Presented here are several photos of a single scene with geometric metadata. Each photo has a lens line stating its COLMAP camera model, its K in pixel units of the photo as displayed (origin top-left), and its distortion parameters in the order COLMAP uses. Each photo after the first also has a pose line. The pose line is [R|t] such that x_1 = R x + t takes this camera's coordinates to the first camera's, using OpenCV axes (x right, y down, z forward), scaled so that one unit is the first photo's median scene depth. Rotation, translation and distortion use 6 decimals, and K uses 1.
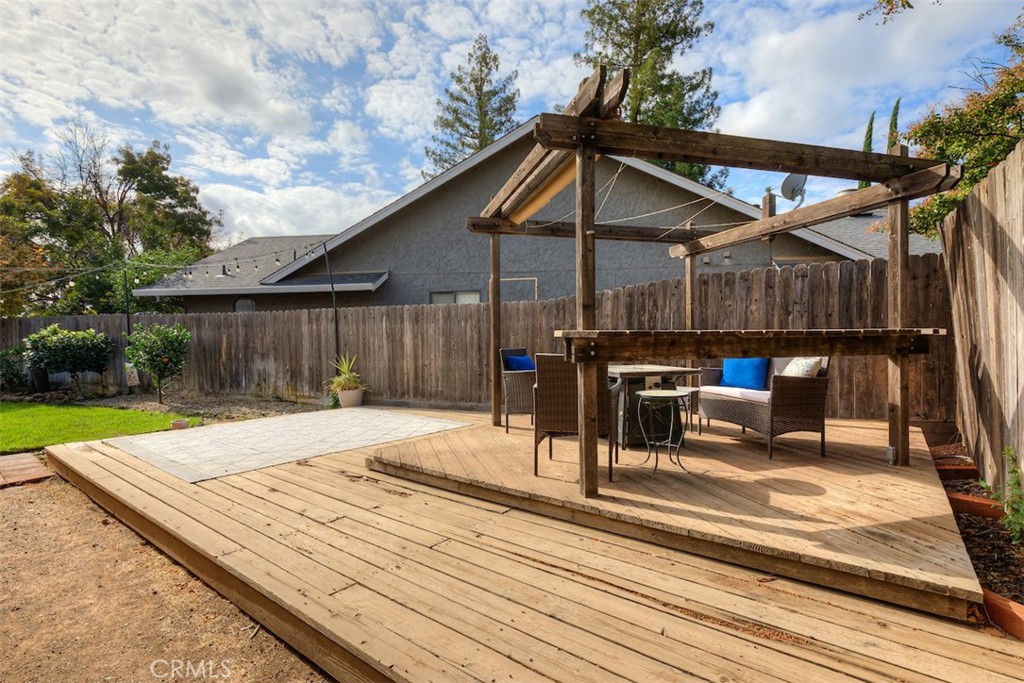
lens RADIAL K [[478.7, 0, 512.0], [0, 478.7, 341.5], [0, 0, 1]] dist [0.000422, 0.000109]
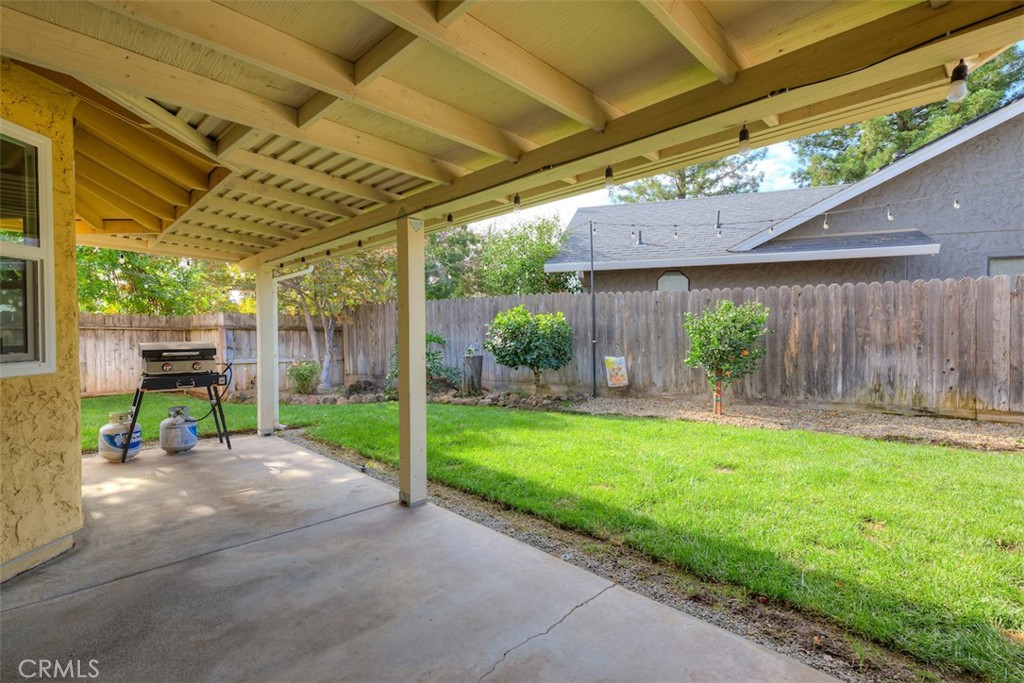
lens RADIAL K [[478.7, 0, 512.0], [0, 478.7, 341.5], [0, 0, 1]] dist [0.000422, 0.000109]
pose [[0.992178, 0.003243, -0.124790, -0.933349], [-0.001313, 0.999878, 0.015543, 0.011400], [0.124825, -0.015258, 0.992061, 0.259530]]
